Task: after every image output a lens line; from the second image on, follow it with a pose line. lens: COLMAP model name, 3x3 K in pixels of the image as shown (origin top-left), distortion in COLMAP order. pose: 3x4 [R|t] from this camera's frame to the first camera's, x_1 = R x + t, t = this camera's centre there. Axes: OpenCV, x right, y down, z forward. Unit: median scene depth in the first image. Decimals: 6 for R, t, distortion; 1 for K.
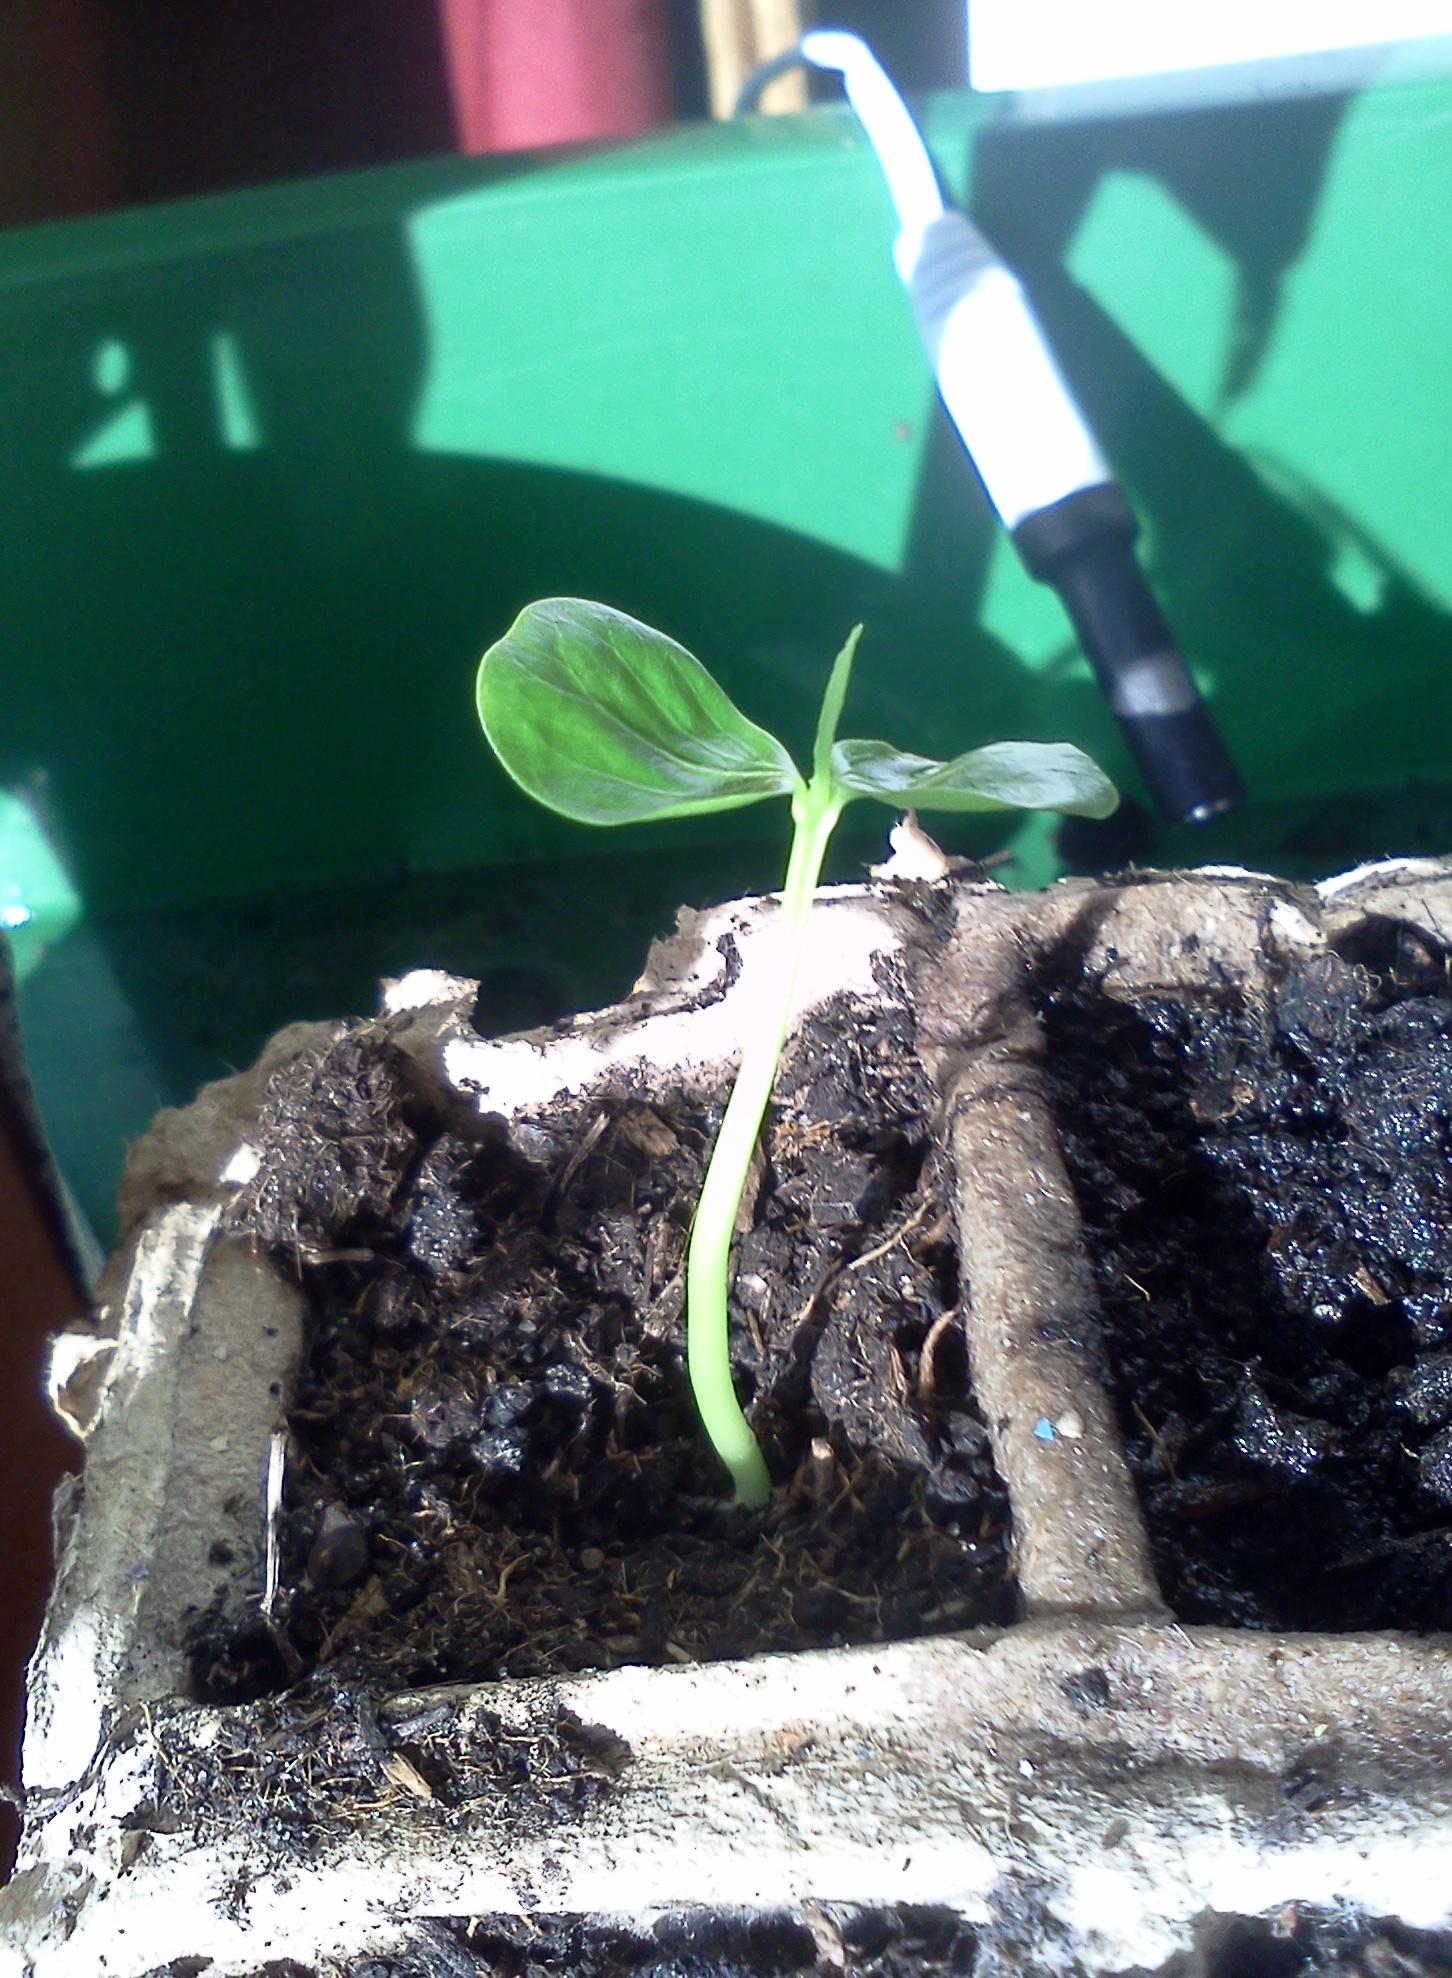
lens RADIAL K [[2157.4, 0, 726.0], [0, 2157.4, 989.0], [0, 0, 1]] dist [-0.009748, -0.083492]
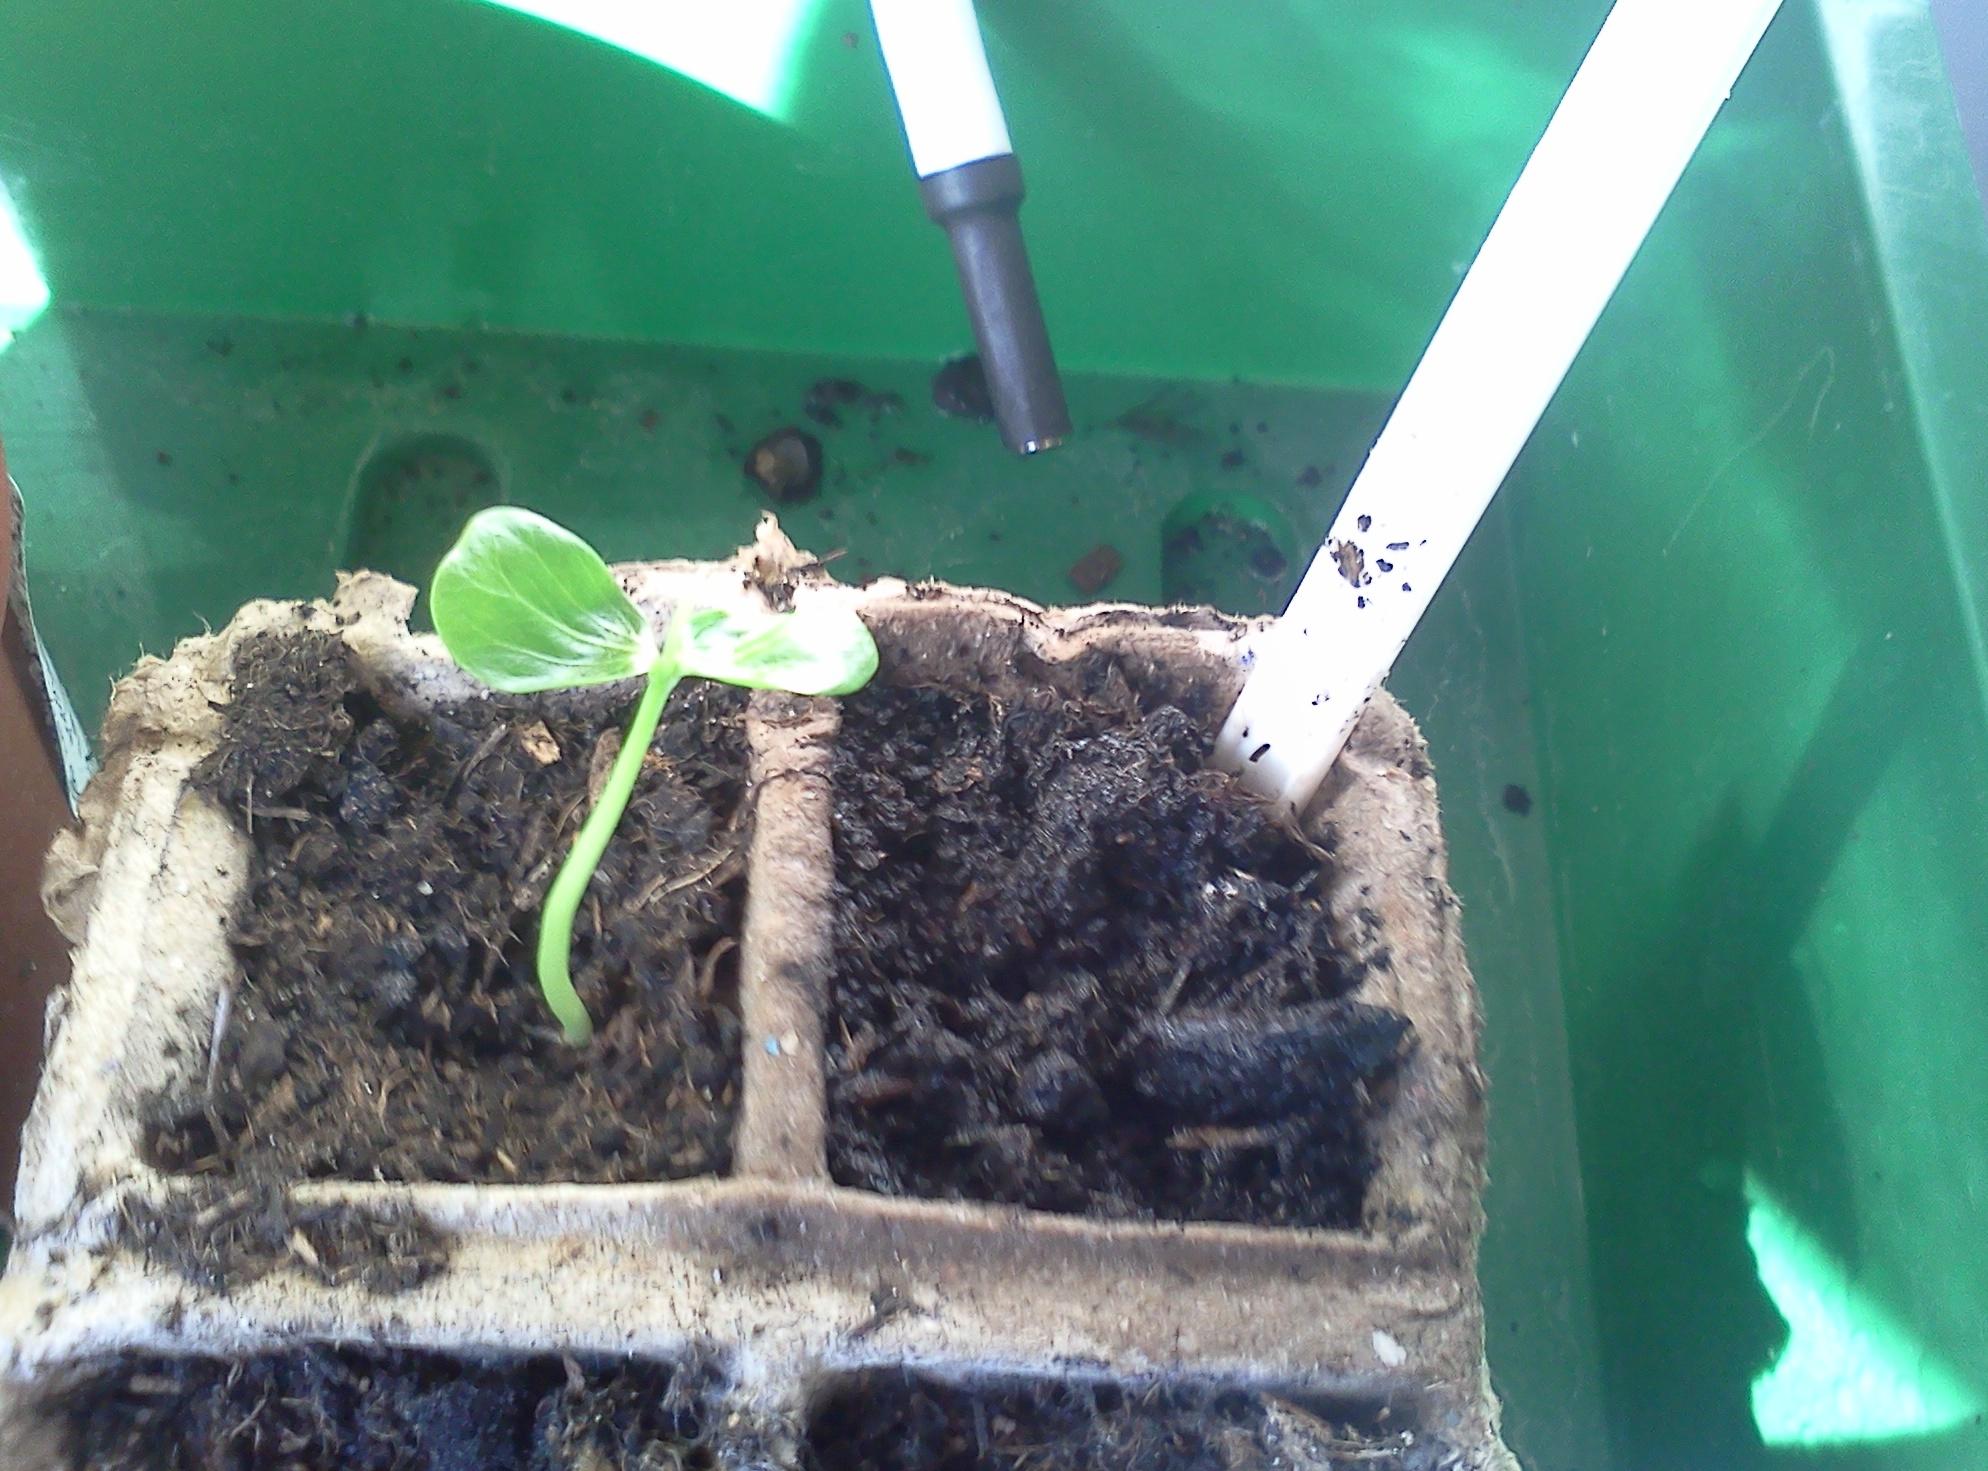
lens RADIAL K [[1705.1, 0, 995.3], [0, 1705.1, 848.7], [0, 0, 1]] dist [0.083239, -0.230414]
pose [[0.964572, 0.131409, 0.228764, 0.004132], [-0.168460, 0.974114, 0.150743, -0.102962], [-0.203033, -0.183940, 0.961740, -0.121574]]
